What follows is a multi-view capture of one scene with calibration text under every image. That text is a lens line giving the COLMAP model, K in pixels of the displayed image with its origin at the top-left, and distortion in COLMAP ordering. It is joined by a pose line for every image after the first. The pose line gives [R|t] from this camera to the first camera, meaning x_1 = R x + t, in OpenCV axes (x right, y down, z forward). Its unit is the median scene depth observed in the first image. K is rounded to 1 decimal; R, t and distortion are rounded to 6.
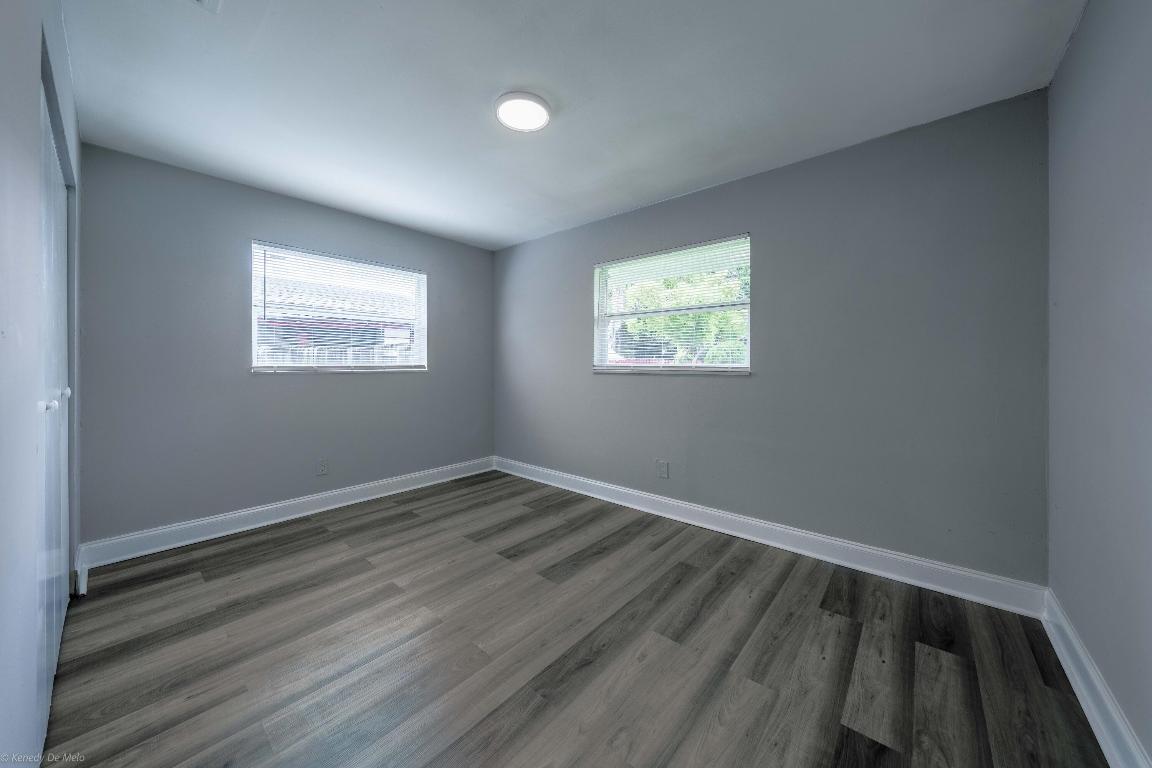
lens RADIAL K [[397.6, 0, 570.2], [0, 397.6, 363.3], [0, 0, 1]] dist [0.000123, 0.000039]
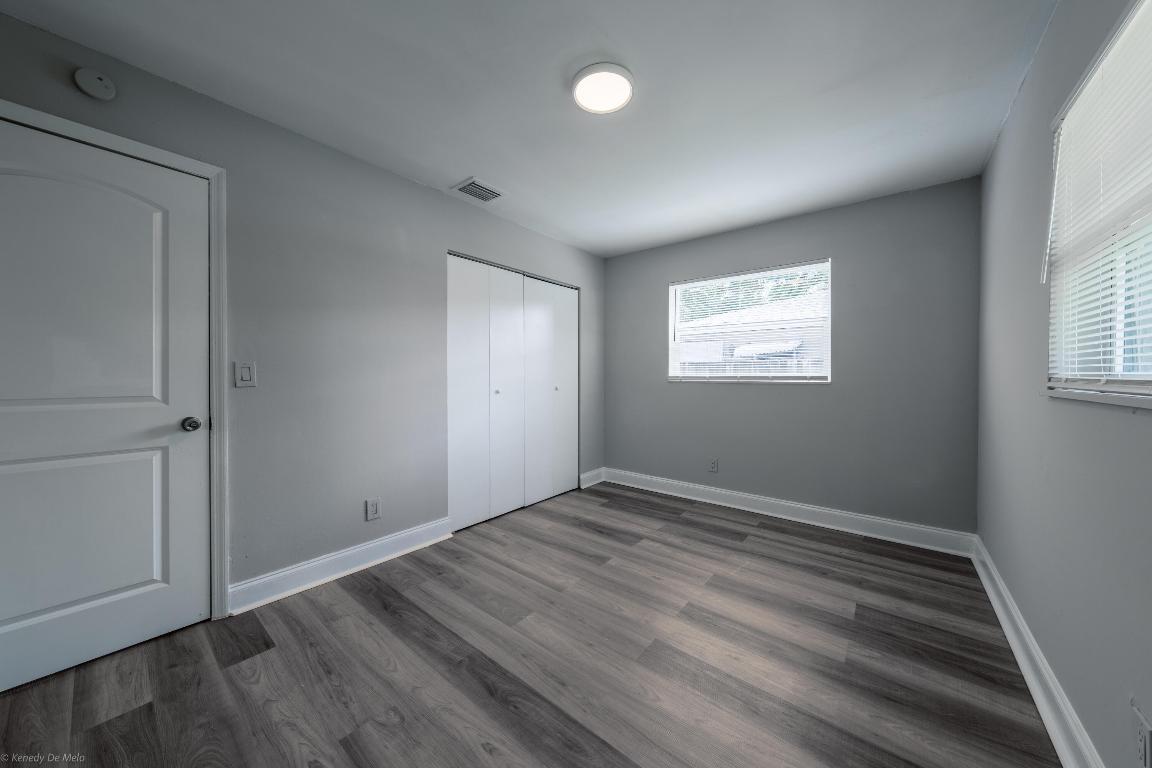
lens RADIAL K [[389.6, 0, 581.3], [0, 389.6, 377.9], [0, 0, 1]] dist [-0.001790, -0.000092]
pose [[0.052946, 0.007988, -0.998565, 0.548436], [-0.000589, 0.999968, 0.007968, 0.003807], [0.998597, 0.000166, 0.052949, 0.660995]]
